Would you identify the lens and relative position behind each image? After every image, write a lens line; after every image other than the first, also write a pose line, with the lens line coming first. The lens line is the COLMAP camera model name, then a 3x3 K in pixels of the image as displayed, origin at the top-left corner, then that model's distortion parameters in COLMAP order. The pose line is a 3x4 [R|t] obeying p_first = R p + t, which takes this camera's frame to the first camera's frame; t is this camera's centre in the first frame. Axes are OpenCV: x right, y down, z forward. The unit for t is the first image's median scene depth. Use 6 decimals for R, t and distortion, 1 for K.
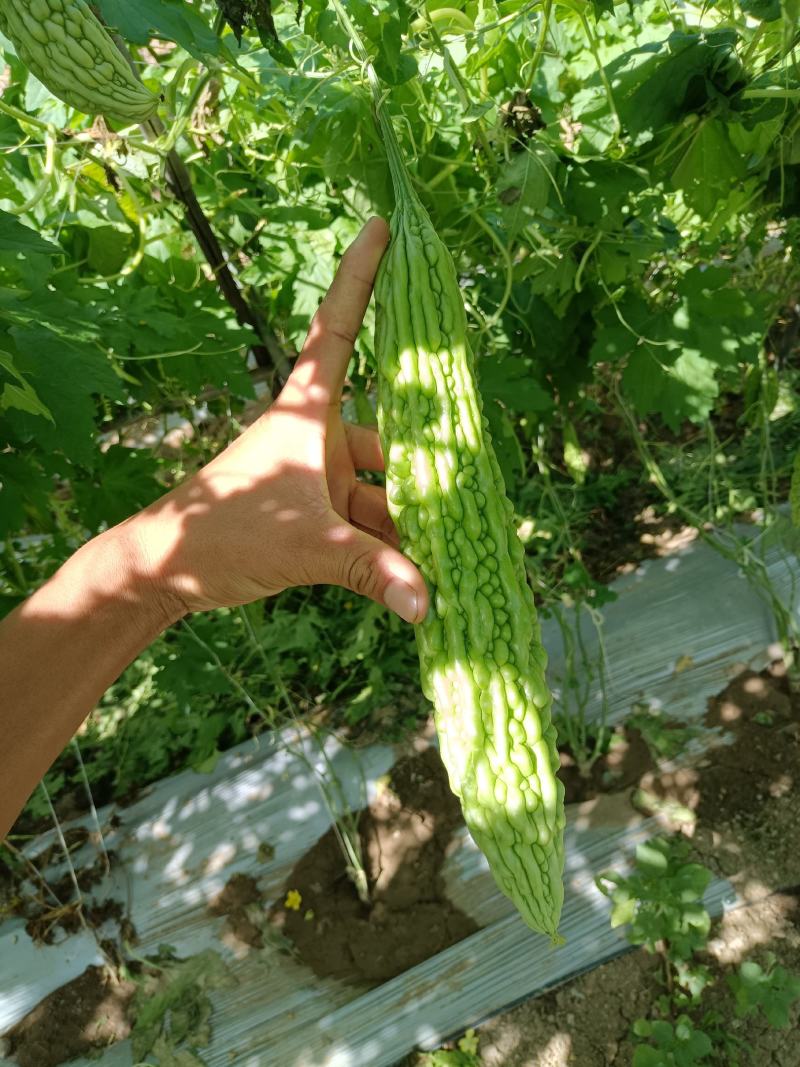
lens RADIAL K [[849.7, 0, 415.6], [0, 849.7, 533.1], [0, 0, 1]] dist [-0.007080, -0.021097]
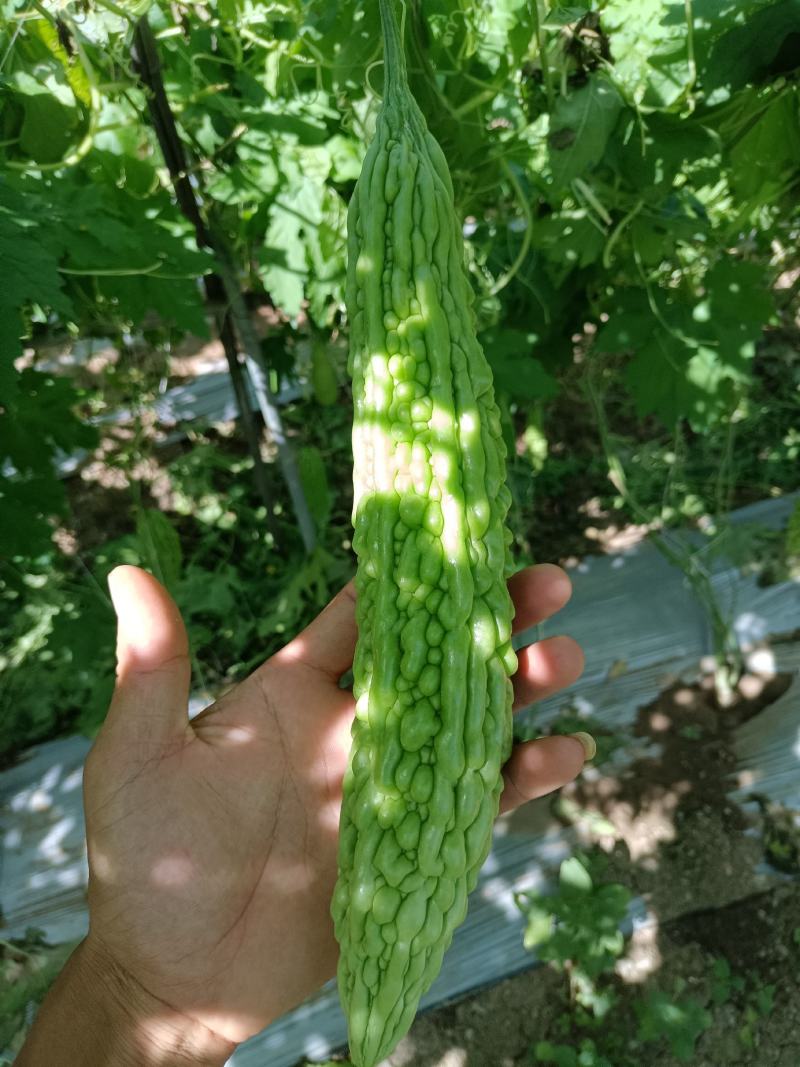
lens RADIAL K [[849.7, 0, 415.6], [0, 849.7, 533.1], [0, 0, 1]] dist [-0.007080, -0.021097]
pose [[0.987761, 0.109712, 0.110866, -0.053842], [-0.115382, 0.992252, 0.046068, -0.026492], [-0.104952, -0.058296, 0.992767, 0.119269]]
